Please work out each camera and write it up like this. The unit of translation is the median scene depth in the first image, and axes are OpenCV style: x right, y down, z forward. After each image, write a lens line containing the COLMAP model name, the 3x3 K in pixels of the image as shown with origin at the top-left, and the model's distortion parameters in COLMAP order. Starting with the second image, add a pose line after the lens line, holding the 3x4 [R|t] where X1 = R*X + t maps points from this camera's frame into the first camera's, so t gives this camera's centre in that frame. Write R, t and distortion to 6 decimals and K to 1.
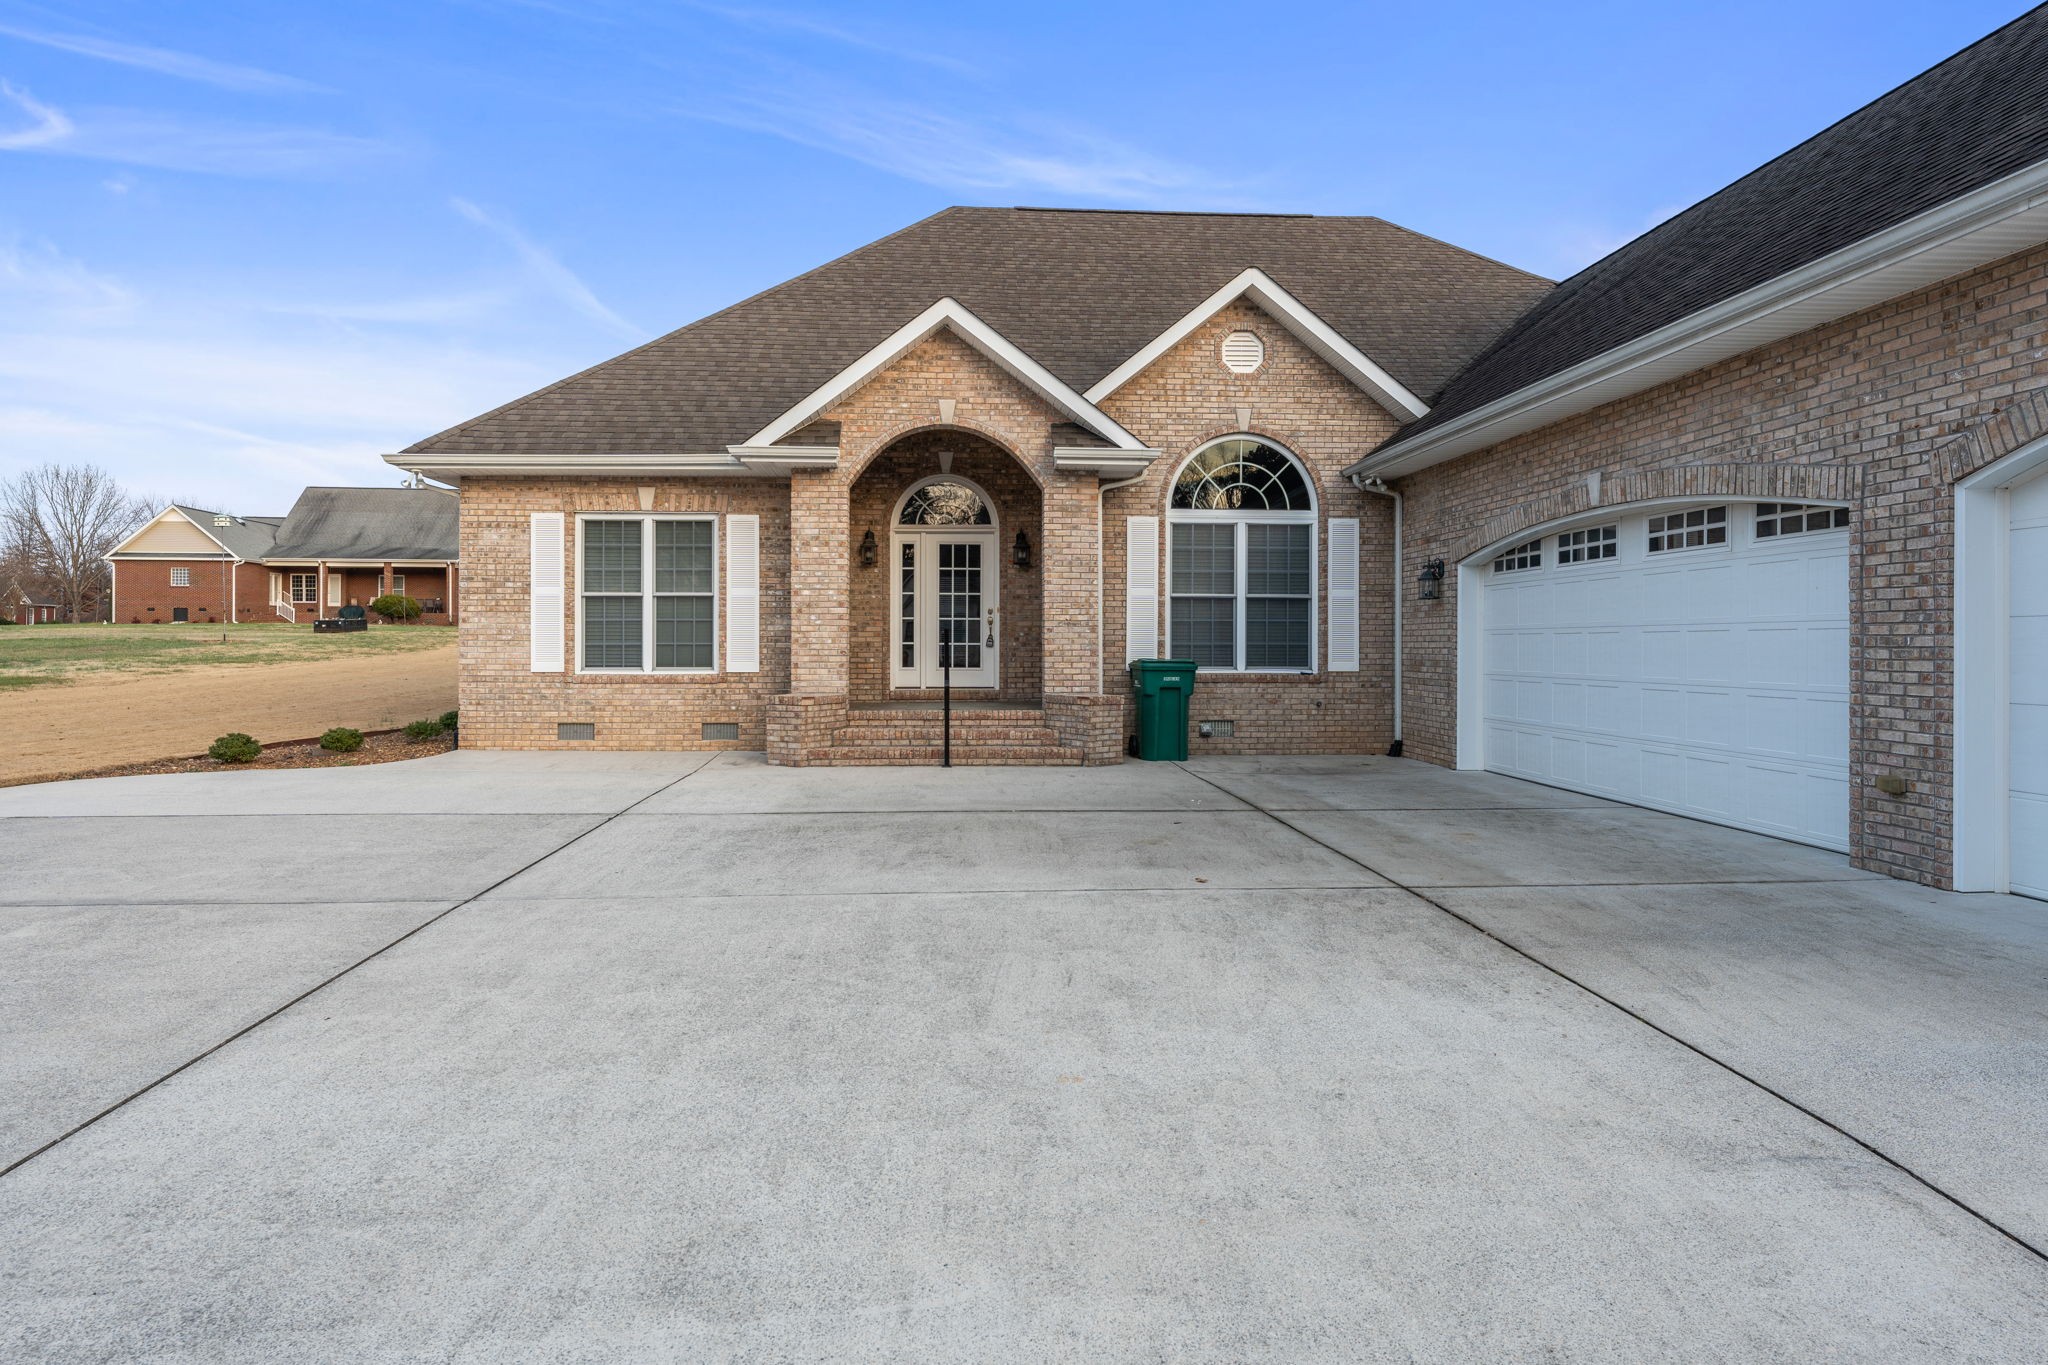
lens RADIAL K [[1277.2, 0, 999.4], [0, 1277.2, 675.9], [0, 0, 1]] dist [0.000722, 0.000483]
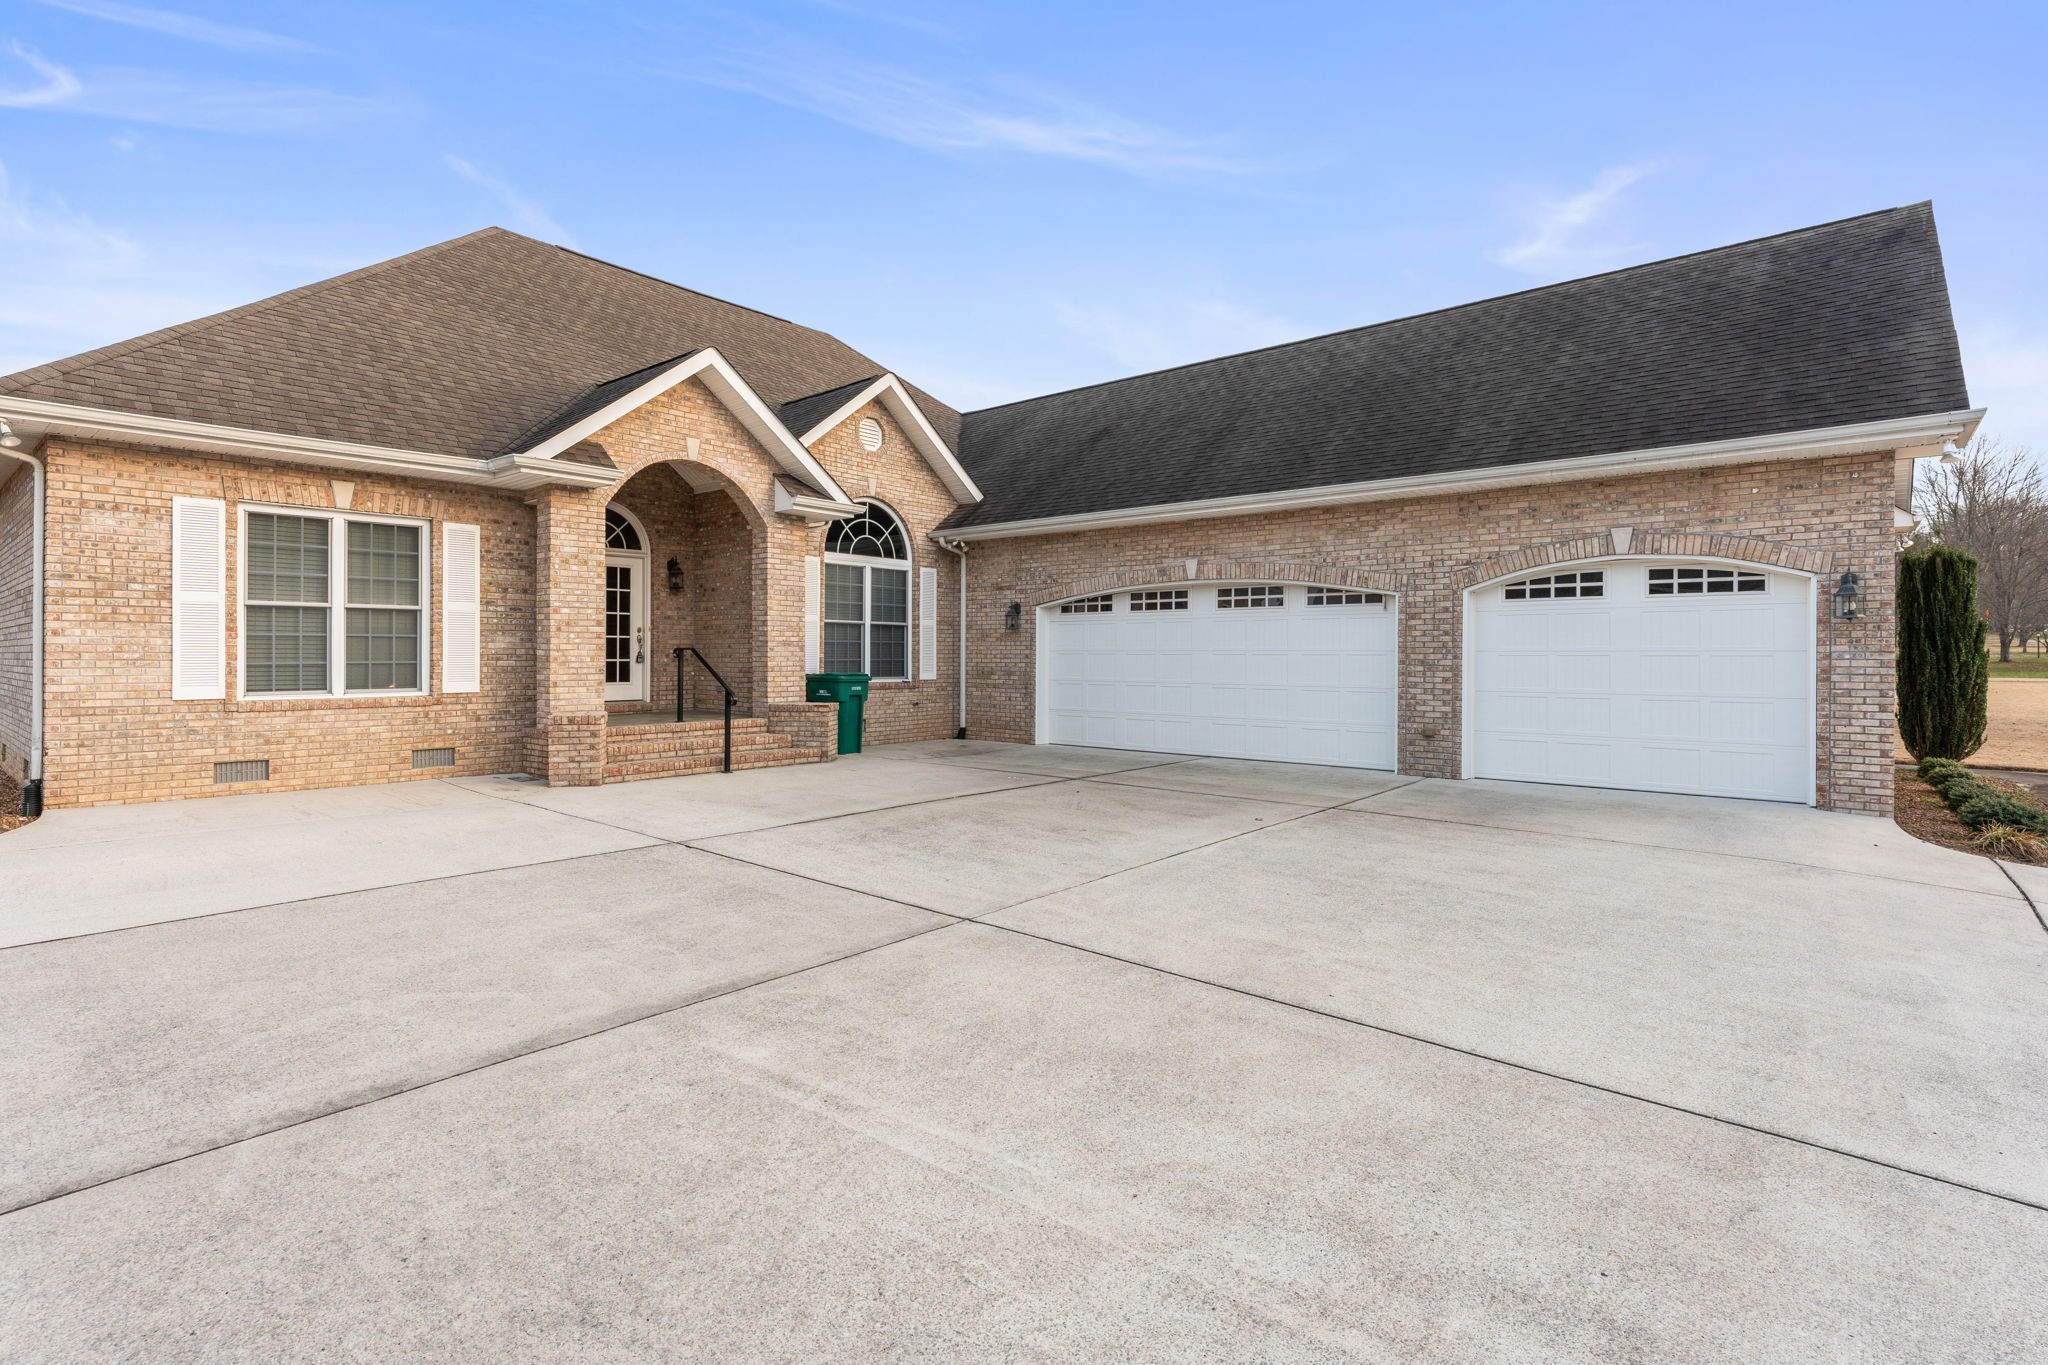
lens RADIAL K [[1018.4, 0, 1024.0], [0, 1018.4, 682.5], [0, 0, 1]] dist [-0.002325, -0.000307]
pose [[0.665251, -0.020742, 0.746332, -0.481243], [0.016201, 0.999780, 0.013345, -0.013507], [-0.746444, 0.003214, 0.665440, 0.198016]]
